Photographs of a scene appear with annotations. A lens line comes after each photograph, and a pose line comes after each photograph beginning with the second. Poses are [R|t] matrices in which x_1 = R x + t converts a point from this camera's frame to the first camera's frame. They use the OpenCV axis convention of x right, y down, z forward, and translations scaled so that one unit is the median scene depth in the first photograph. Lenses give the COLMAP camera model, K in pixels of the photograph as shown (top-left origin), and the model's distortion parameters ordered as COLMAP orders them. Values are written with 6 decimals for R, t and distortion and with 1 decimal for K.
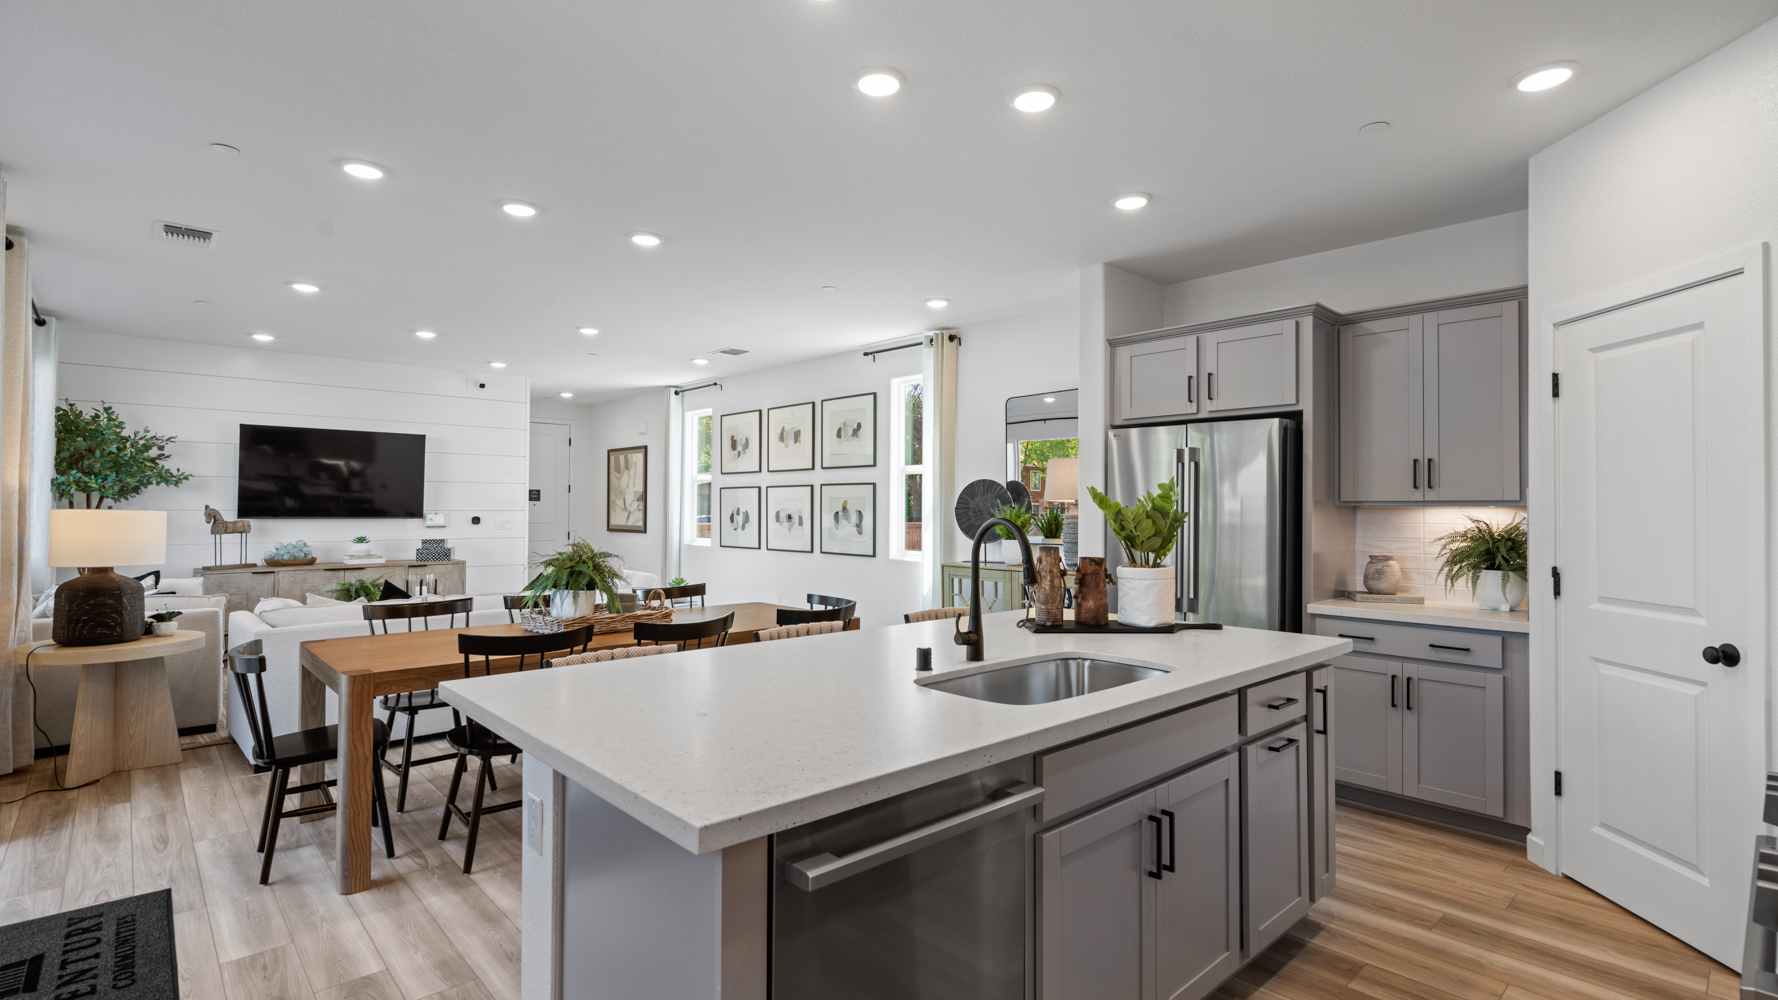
lens RADIAL K [[811.3, 0, 907.0], [0, 811.3, 492.5], [0, 0, 1]] dist [-0.003063, 0.000450]
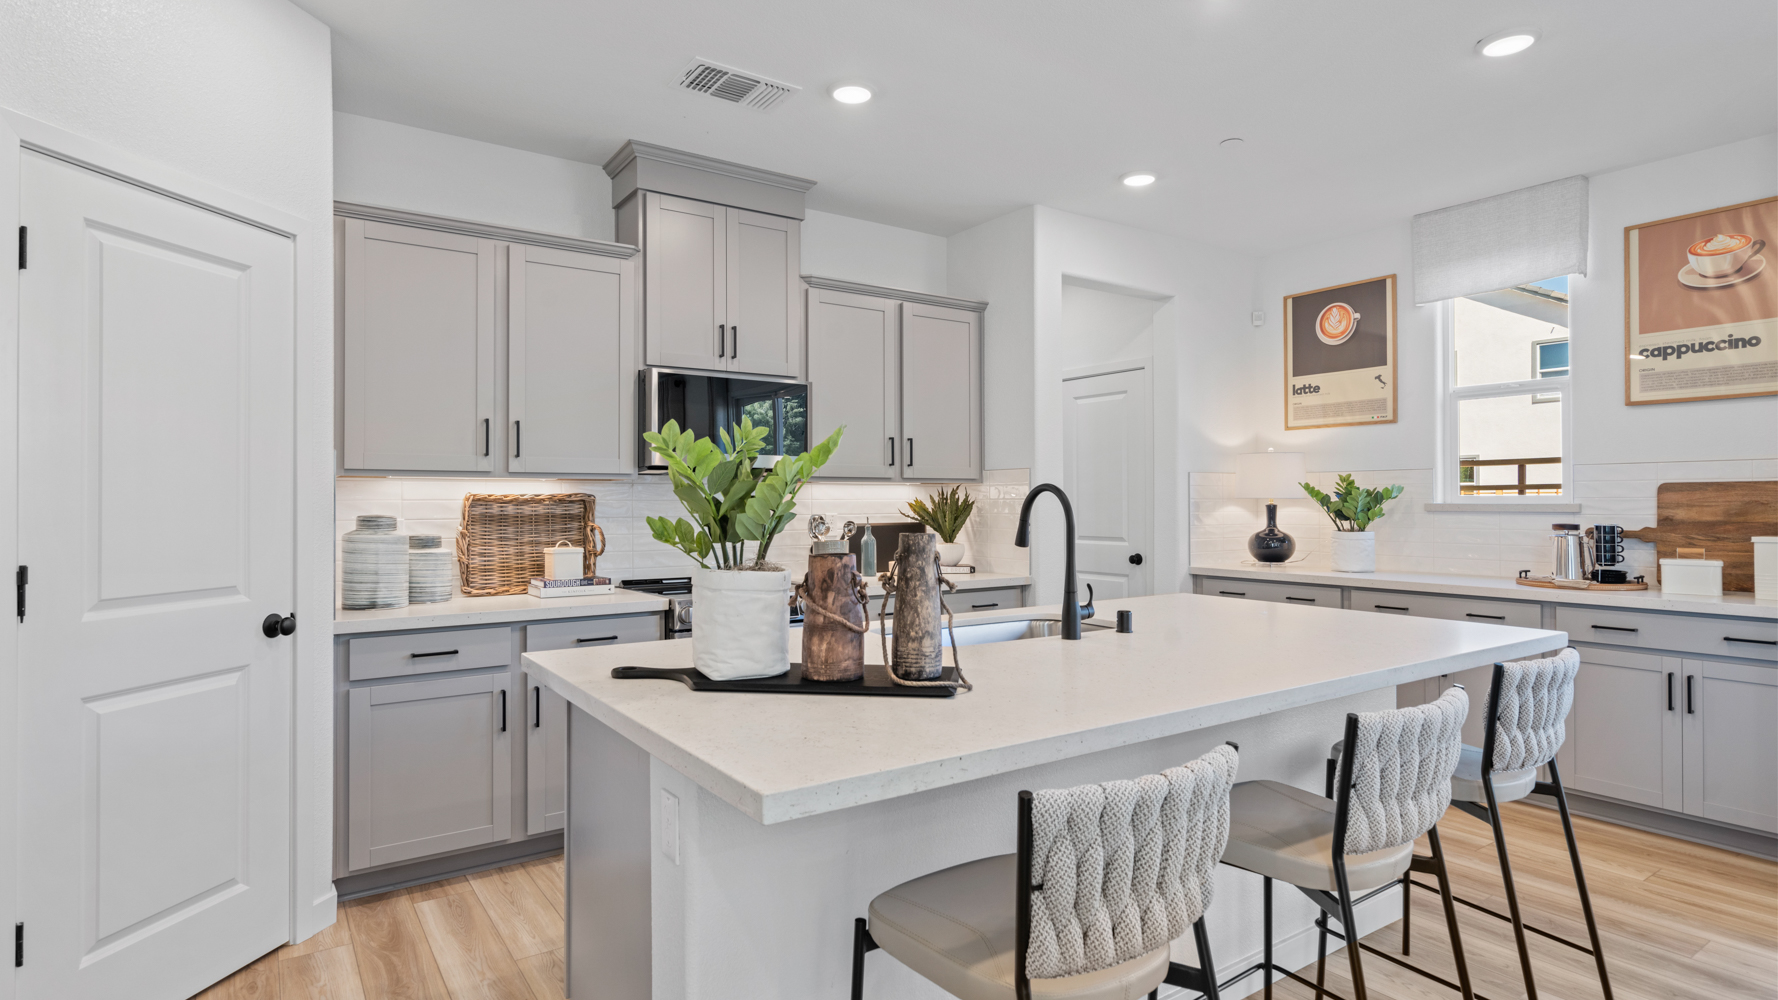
lens RADIAL K [[885.6, 0, 870.9], [0, 885.6, 503.1], [0, 0, 1]] dist [-0.003446, 0.002358]
pose [[-0.983151, -0.004079, 0.182751, 0.052287], [-0.007202, 0.999839, -0.016428, 0.027957], [-0.182655, -0.017468, -0.983022, 0.791702]]
